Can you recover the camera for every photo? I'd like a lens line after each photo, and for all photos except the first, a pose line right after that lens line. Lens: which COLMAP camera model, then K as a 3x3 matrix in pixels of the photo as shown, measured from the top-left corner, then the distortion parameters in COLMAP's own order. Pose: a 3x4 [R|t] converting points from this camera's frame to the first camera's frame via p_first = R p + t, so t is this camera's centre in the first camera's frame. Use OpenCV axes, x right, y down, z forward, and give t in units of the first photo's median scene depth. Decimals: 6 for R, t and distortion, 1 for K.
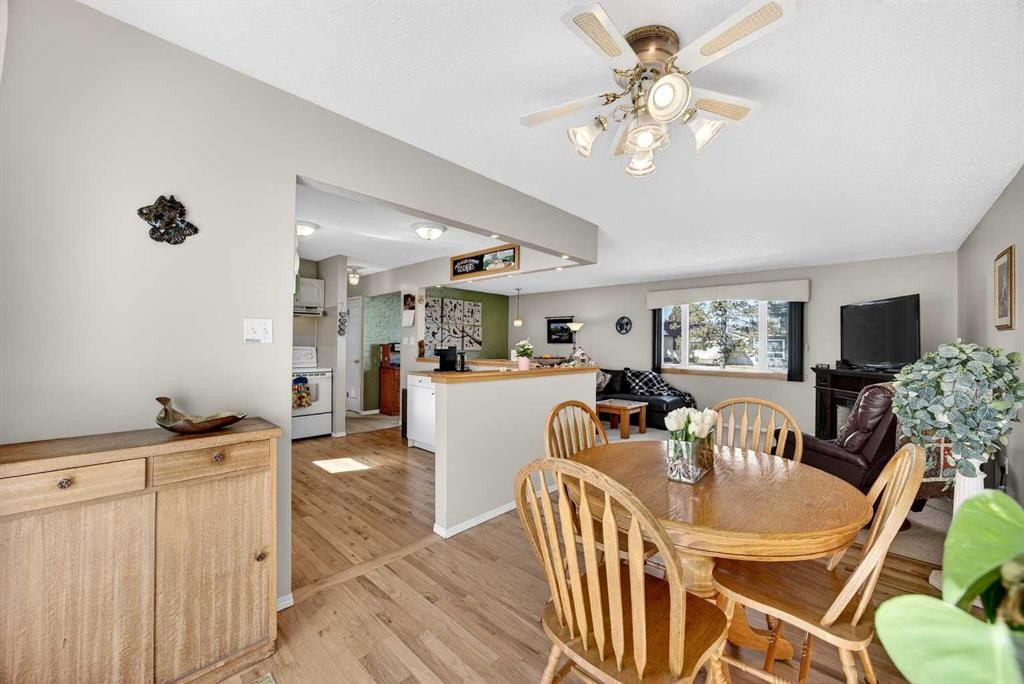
lens RADIAL K [[417.4, 0, 516.9], [0, 417.4, 345.0], [0, 0, 1]] dist [-0.001232, 0.000121]
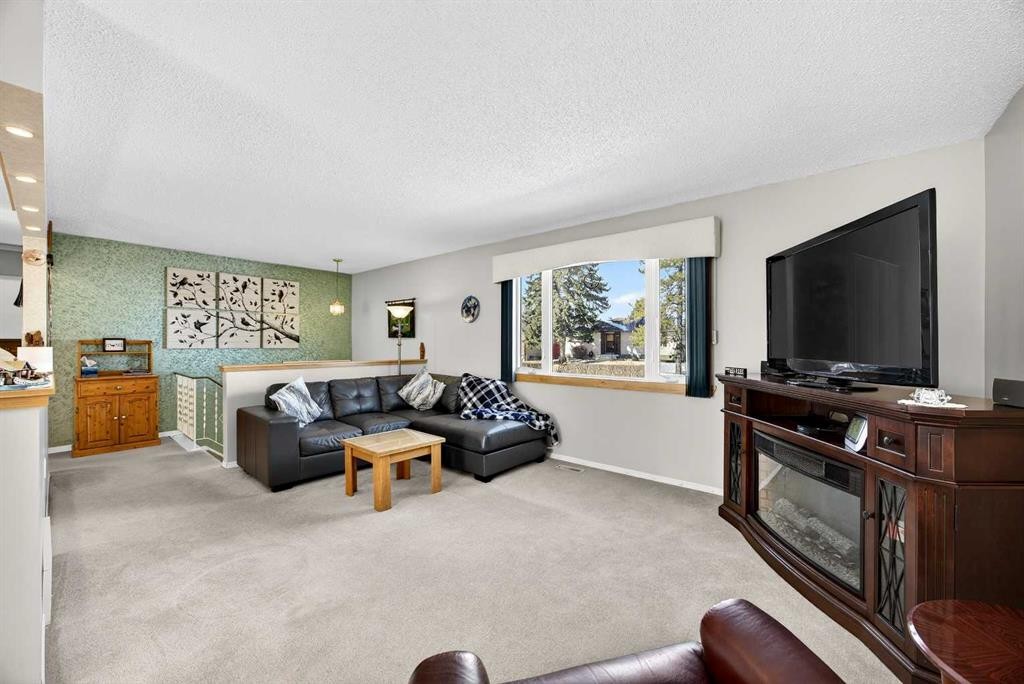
lens RADIAL K [[417.4, 0, 504.2], [0, 417.4, 339.9], [0, 0, 1]] dist [-0.001232, 0.000121]
pose [[0.999452, -0.009625, 0.031685, 0.299782], [0.009862, 0.999925, -0.007323, 0.008043], [-0.031612, 0.007631, 0.999471, 0.343720]]
